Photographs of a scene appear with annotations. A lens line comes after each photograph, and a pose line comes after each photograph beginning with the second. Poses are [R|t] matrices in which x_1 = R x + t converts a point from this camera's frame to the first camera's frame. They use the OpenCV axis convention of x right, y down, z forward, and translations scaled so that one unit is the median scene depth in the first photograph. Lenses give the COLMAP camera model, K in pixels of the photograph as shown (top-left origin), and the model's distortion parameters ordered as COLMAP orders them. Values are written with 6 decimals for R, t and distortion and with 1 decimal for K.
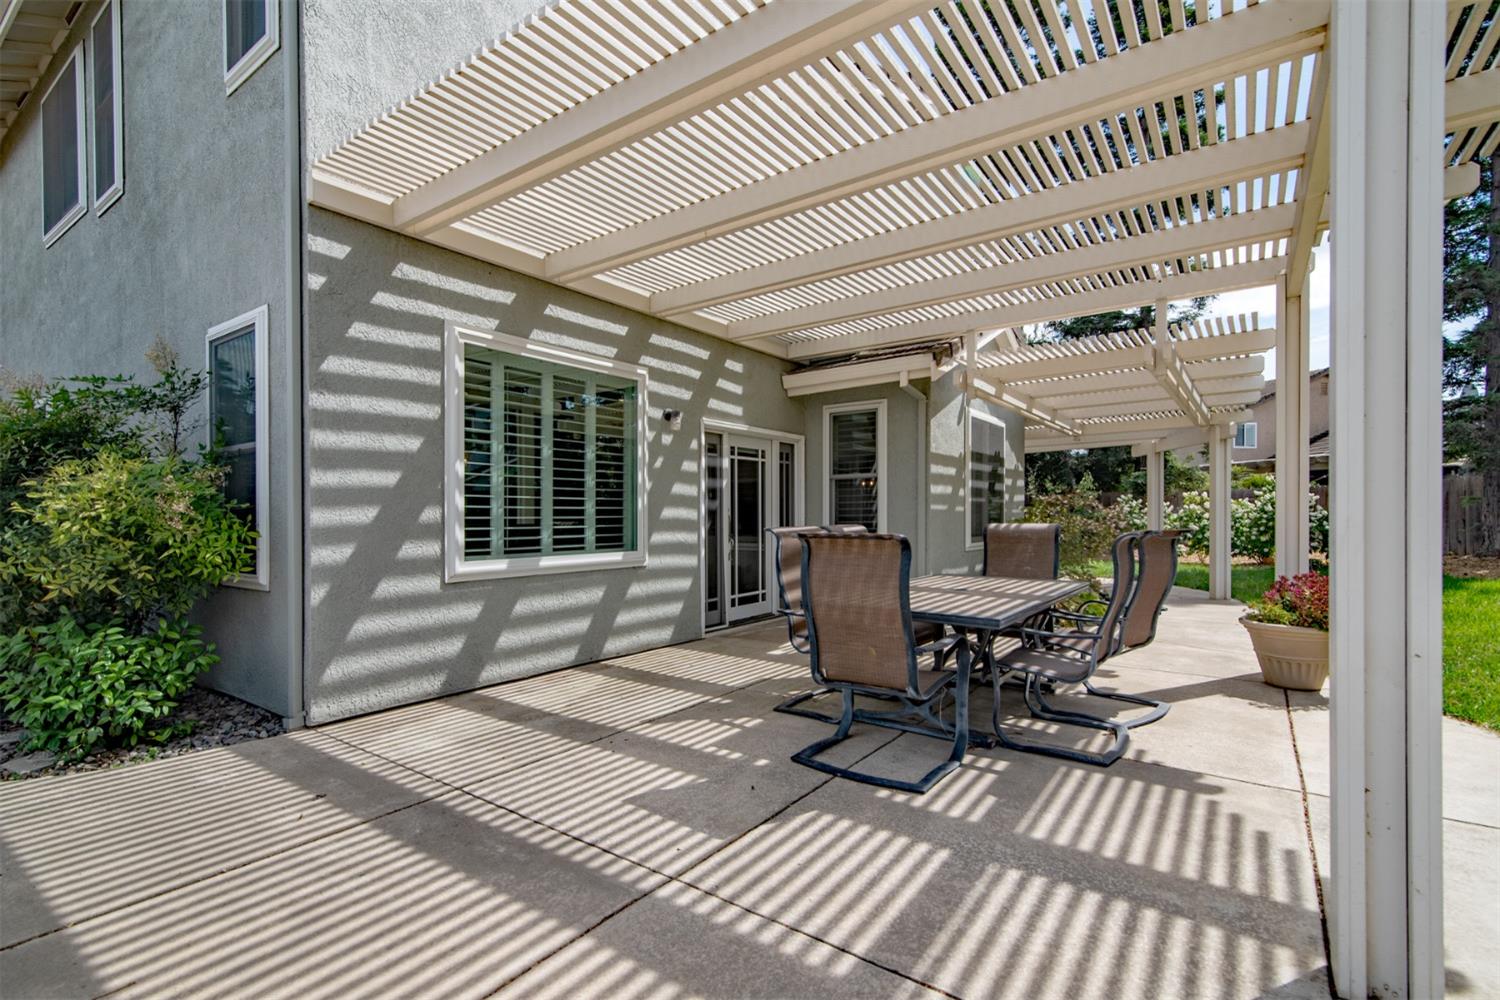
lens RADIAL K [[677.6, 0, 748.4], [0, 677.6, 515.3], [0, 0, 1]] dist [0.000740, -0.000016]
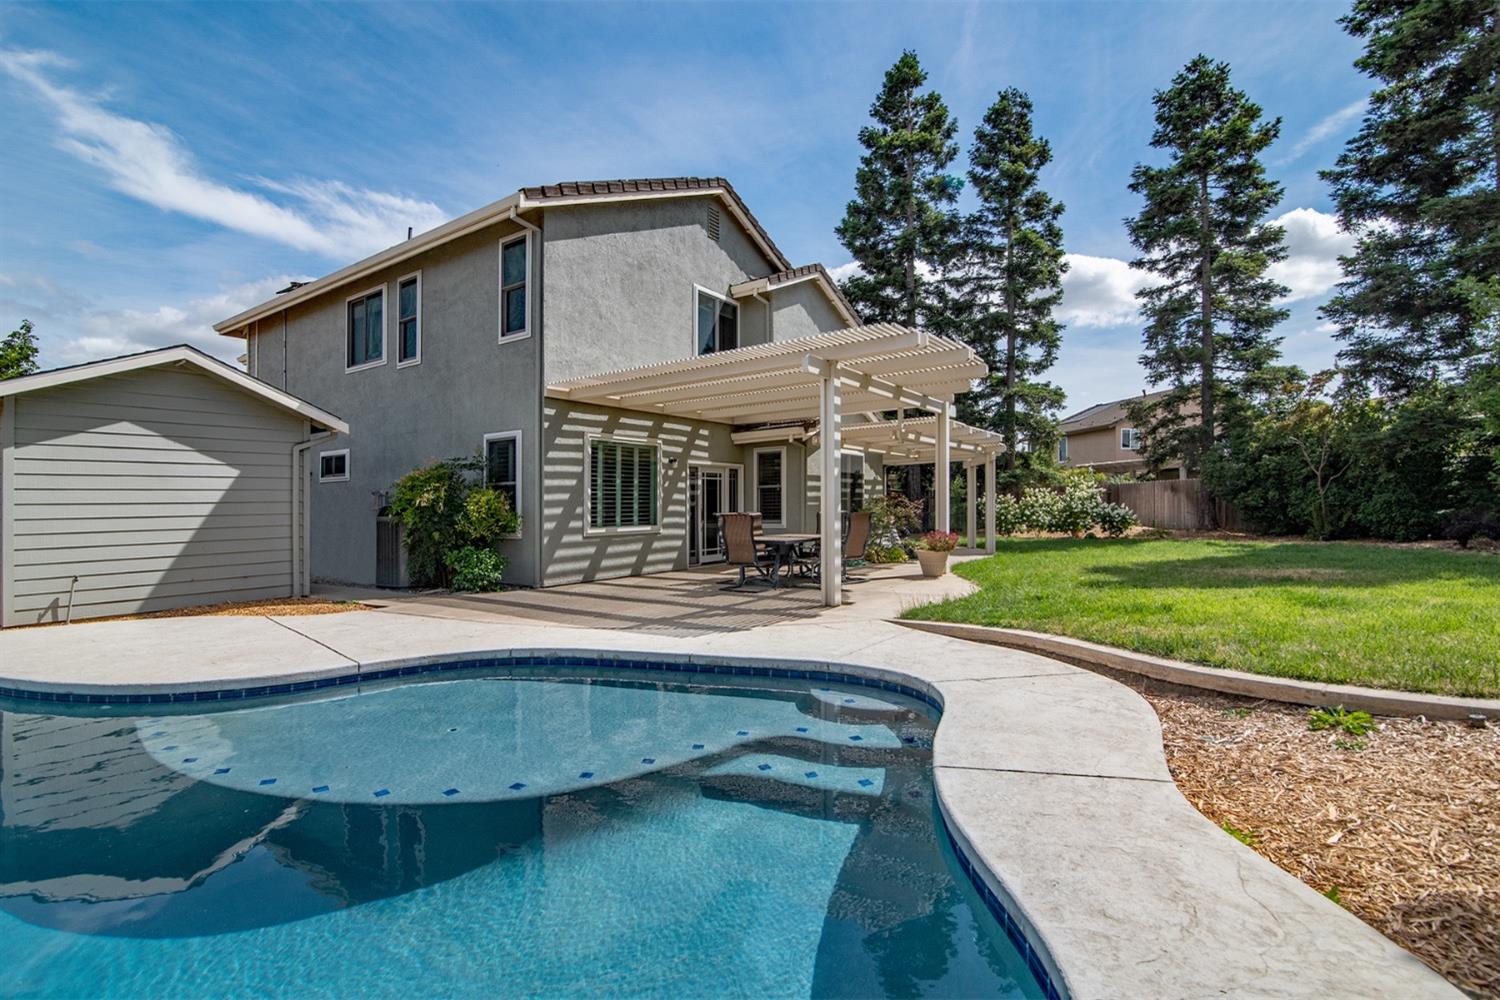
lens RADIAL K [[677.6, 0, 757.4], [0, 677.6, 488.2], [0, 0, 1]] dist [0.000740, -0.000016]
pose [[0.999240, -0.002285, 0.038920, 0.066302], [0.003131, 0.999760, -0.021671, -0.018600], [-0.038861, 0.021776, 0.999007, -1.116224]]
